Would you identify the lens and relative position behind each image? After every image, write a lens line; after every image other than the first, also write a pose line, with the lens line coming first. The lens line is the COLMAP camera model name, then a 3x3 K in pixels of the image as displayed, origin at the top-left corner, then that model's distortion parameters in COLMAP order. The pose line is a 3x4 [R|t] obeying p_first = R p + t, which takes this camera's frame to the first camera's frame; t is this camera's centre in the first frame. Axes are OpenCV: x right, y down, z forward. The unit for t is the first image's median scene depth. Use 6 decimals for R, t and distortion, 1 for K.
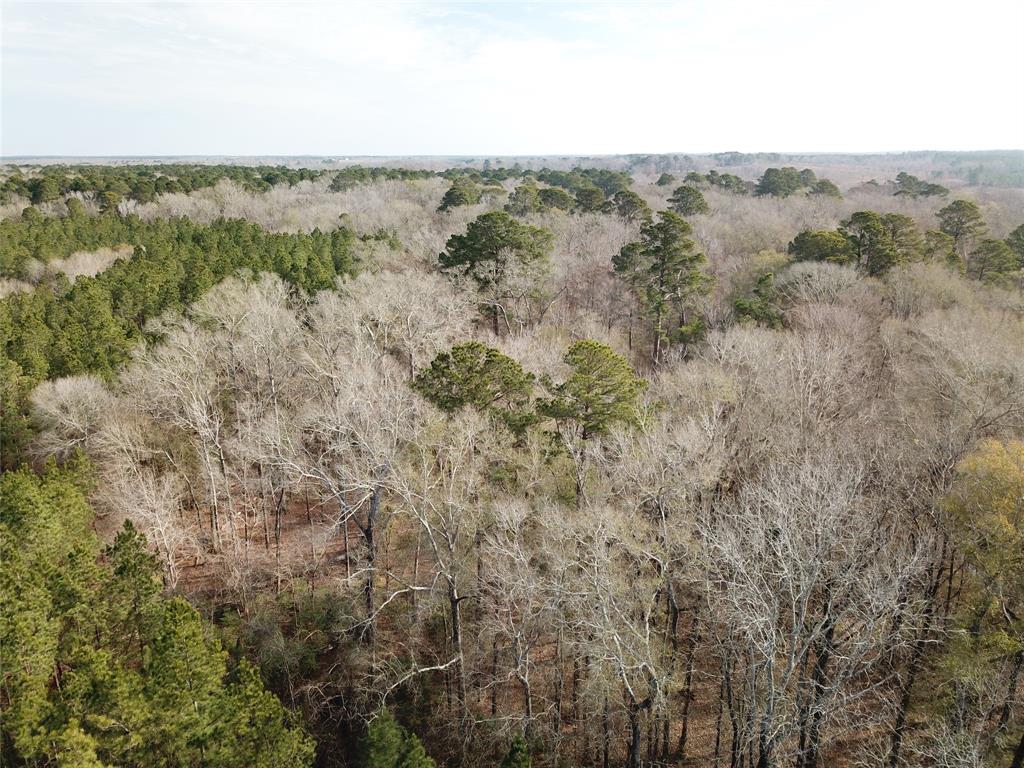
lens RADIAL K [[776.7, 0, 510.6], [0, 776.7, 381.5], [0, 0, 1]] dist [0.027552, -0.021615]
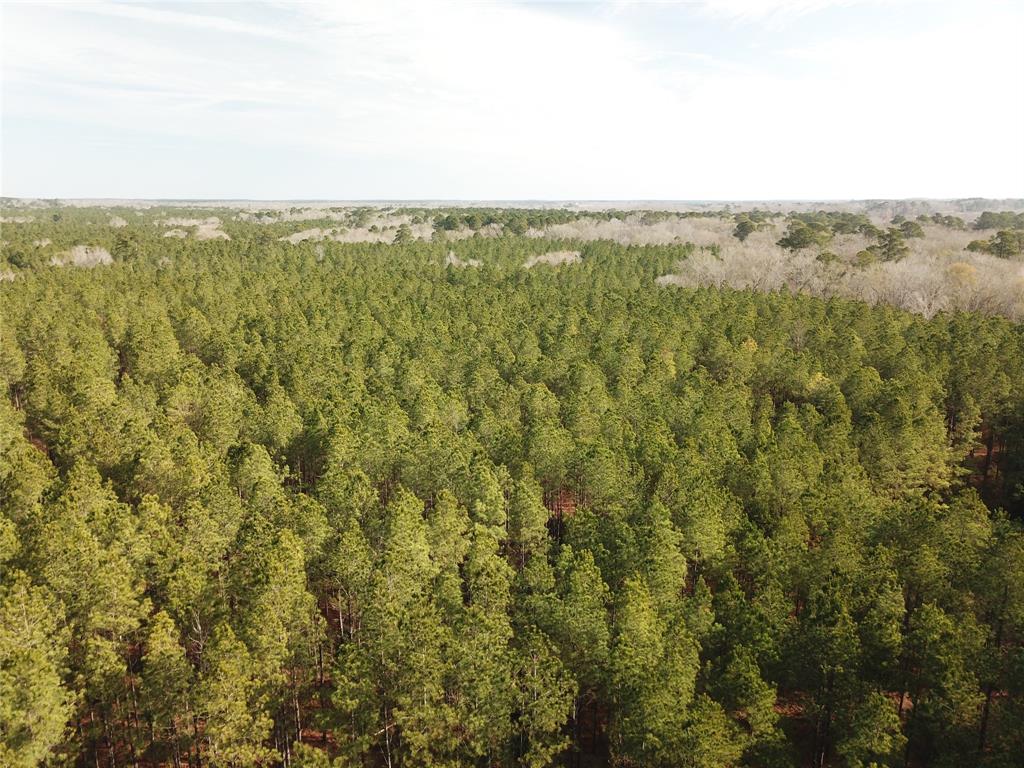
lens RADIAL K [[776.7, 0, 510.6], [0, 776.7, 385.3], [0, 0, 1]] dist [0.027552, -0.021615]
pose [[0.964127, 0.066388, -0.257006, -0.078059], [-0.078886, 0.996135, -0.038618, 0.128922], [0.253450, 0.057507, 0.965638, -0.447789]]
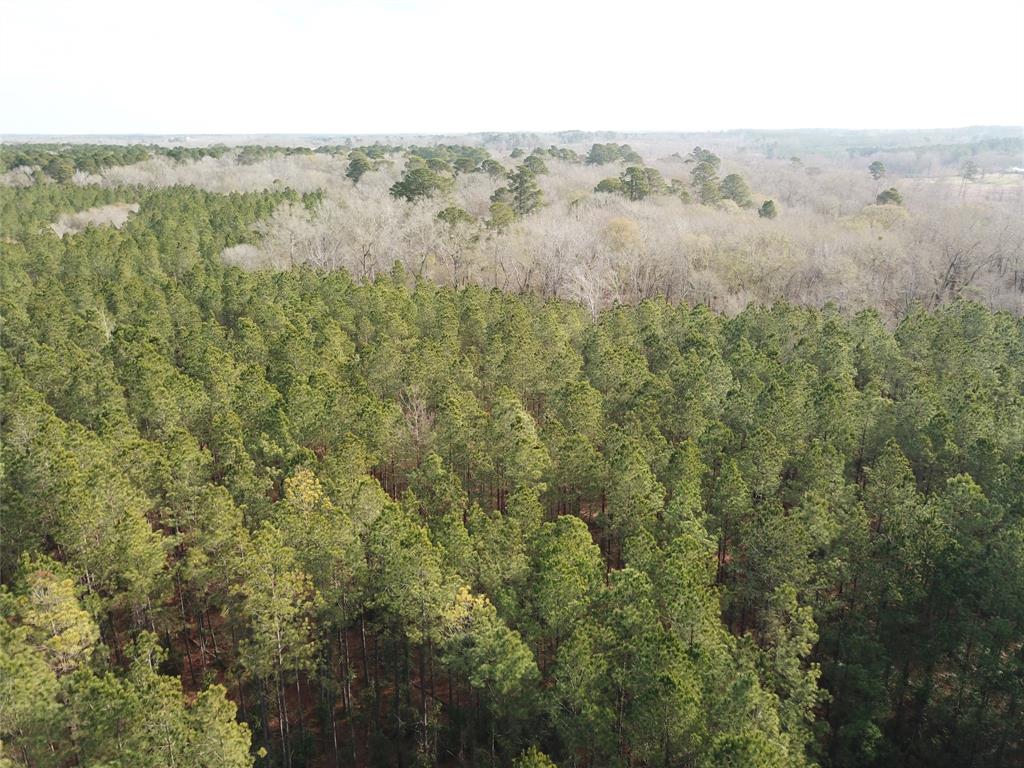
lens RADIAL K [[776.7, 0, 507.5], [0, 776.7, 382.5], [0, 0, 1]] dist [0.027552, -0.021615]
pose [[0.983595, -0.057612, 0.170943, -0.053890], [0.053005, 0.998100, 0.031402, 0.072430], [-0.172428, -0.021826, 0.984780, -0.251325]]
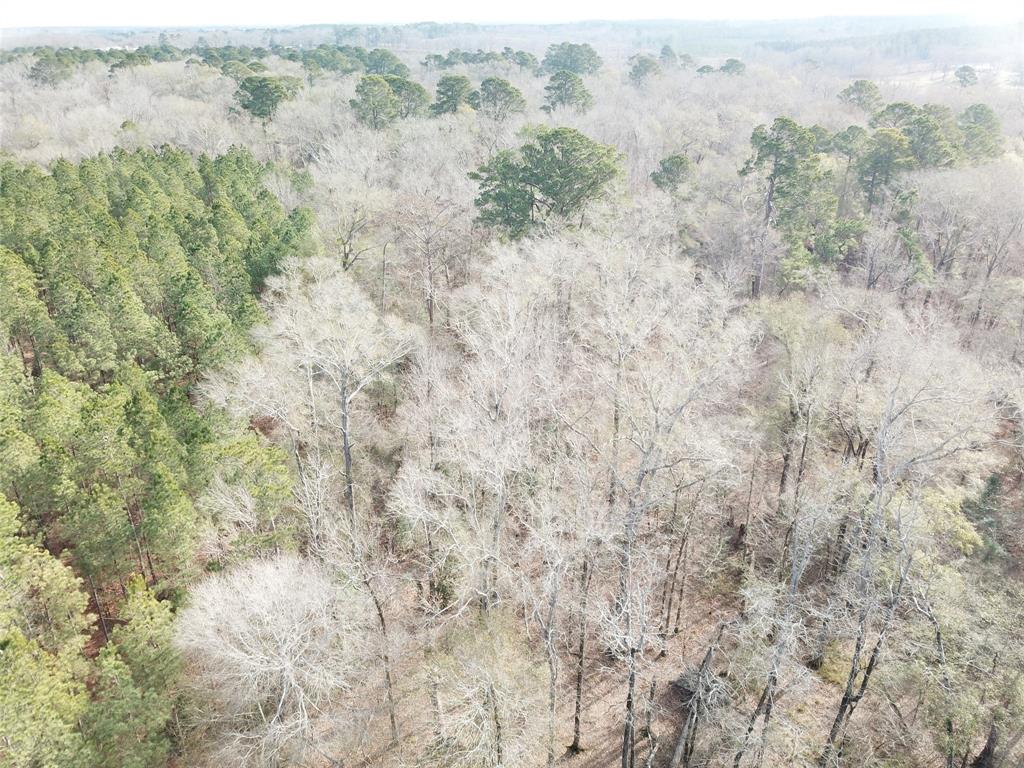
lens RADIAL K [[776.7, 0, 505.0], [0, 776.7, 386.3], [0, 0, 1]] dist [0.027552, -0.021615]
pose [[0.925177, -0.167275, 0.340687, -0.122228], [0.114068, 0.978687, 0.170764, -0.036676], [-0.361990, -0.119126, 0.924539, 0.102770]]
